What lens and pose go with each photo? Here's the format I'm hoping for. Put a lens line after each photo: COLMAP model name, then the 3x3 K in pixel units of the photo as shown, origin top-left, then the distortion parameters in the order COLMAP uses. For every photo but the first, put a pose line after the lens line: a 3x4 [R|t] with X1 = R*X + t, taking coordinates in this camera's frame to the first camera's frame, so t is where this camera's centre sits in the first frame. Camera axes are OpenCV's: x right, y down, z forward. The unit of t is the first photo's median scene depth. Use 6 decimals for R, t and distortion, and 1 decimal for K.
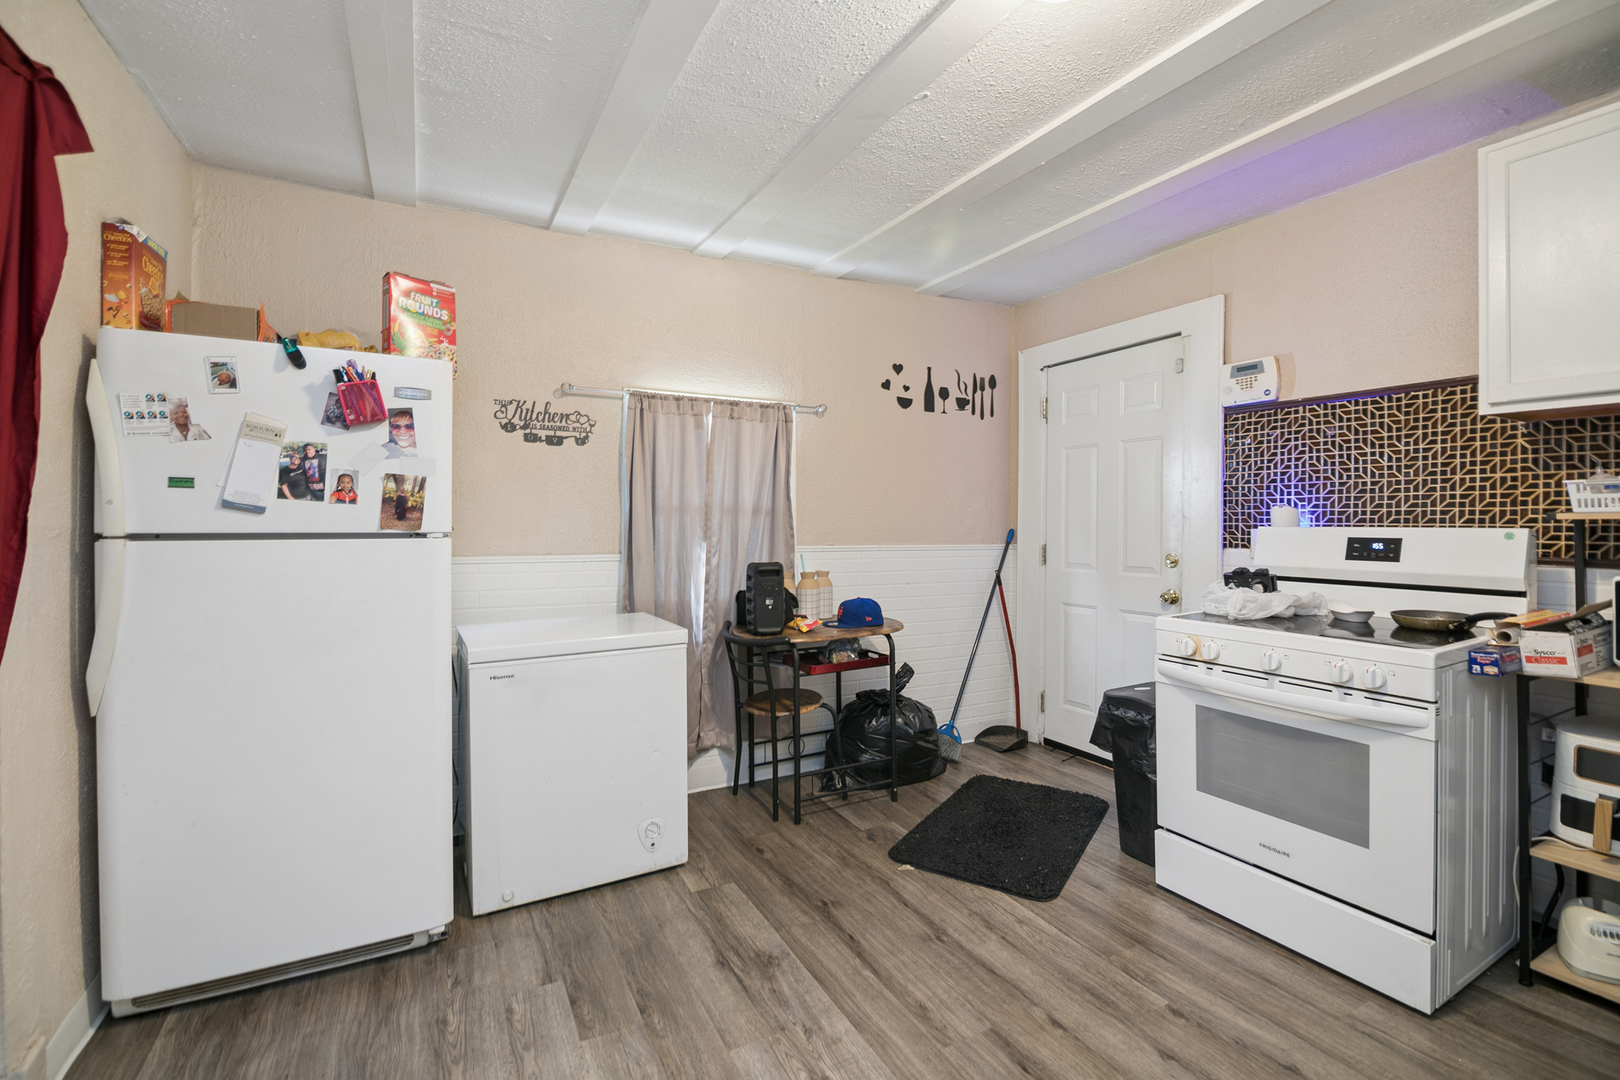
lens RADIAL K [[729.2, 0, 817.3], [0, 729.2, 526.3], [0, 0, 1]] dist [-0.011090, -0.003186]
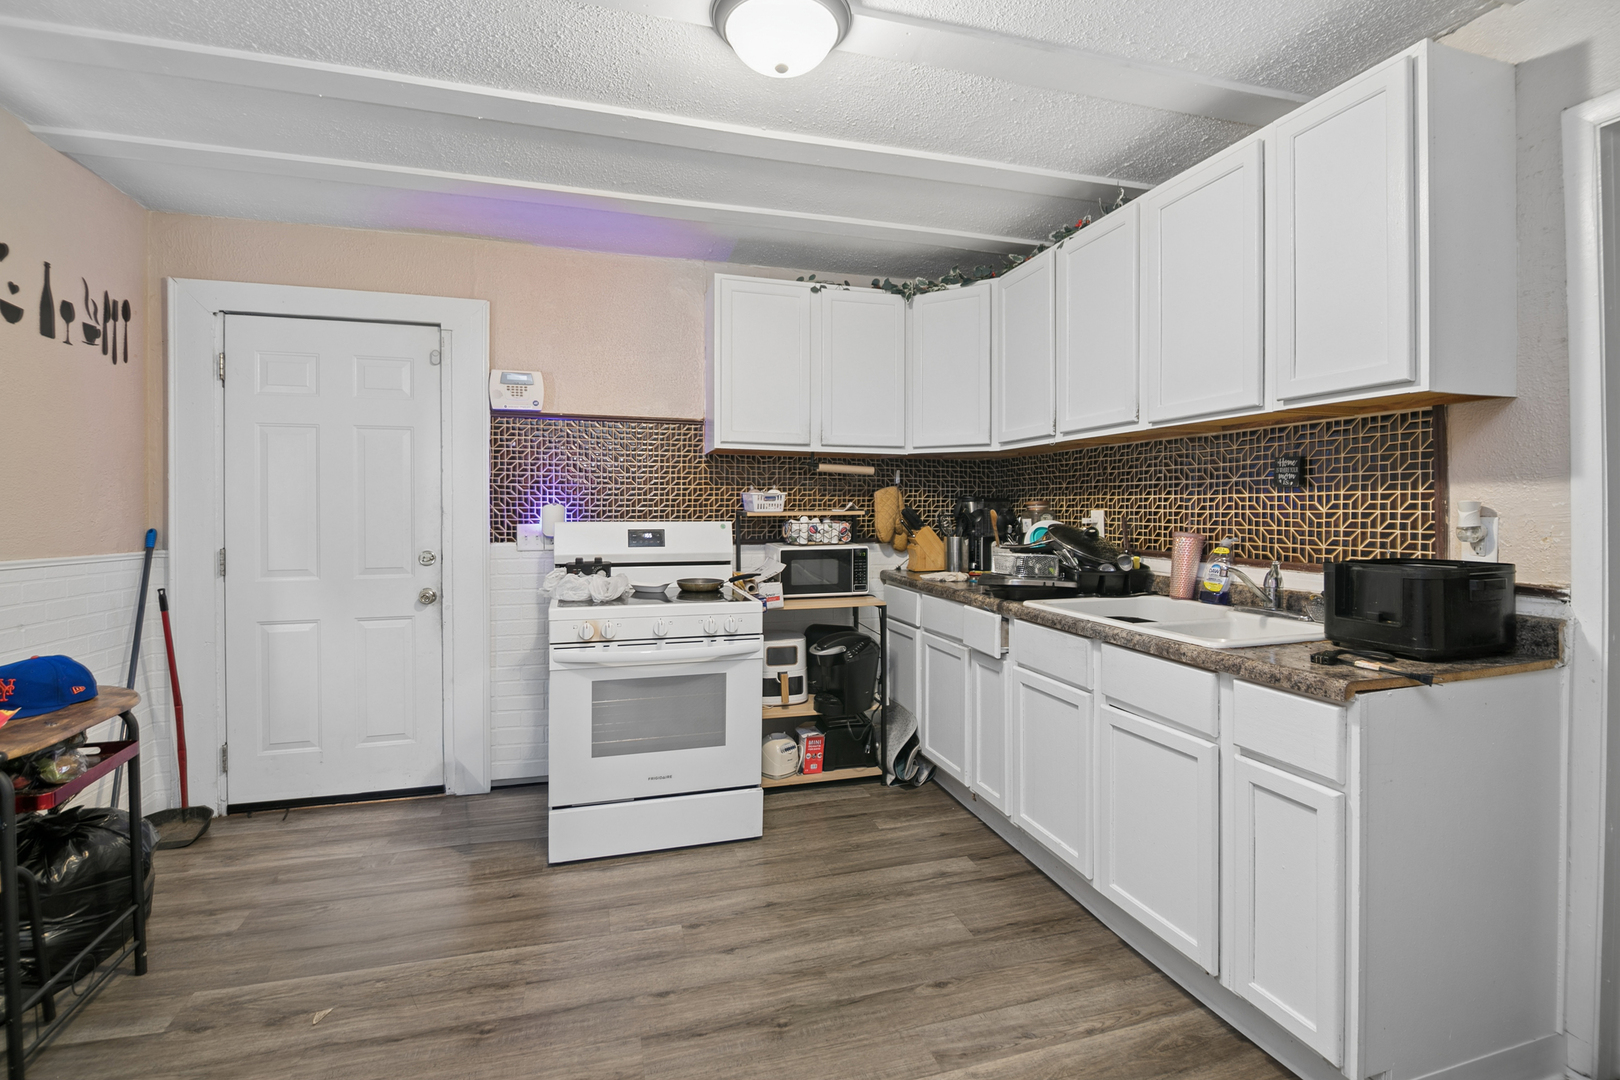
lens RADIAL K [[729.2, 0, 810.6], [0, 729.2, 524.4], [0, 0, 1]] dist [-0.011090, -0.003186]
pose [[0.201850, -0.011188, 0.979352, -0.409719], [0.007934, 0.999921, 0.009788, -0.003709], [-0.979384, 0.005795, 0.201923, 0.358724]]
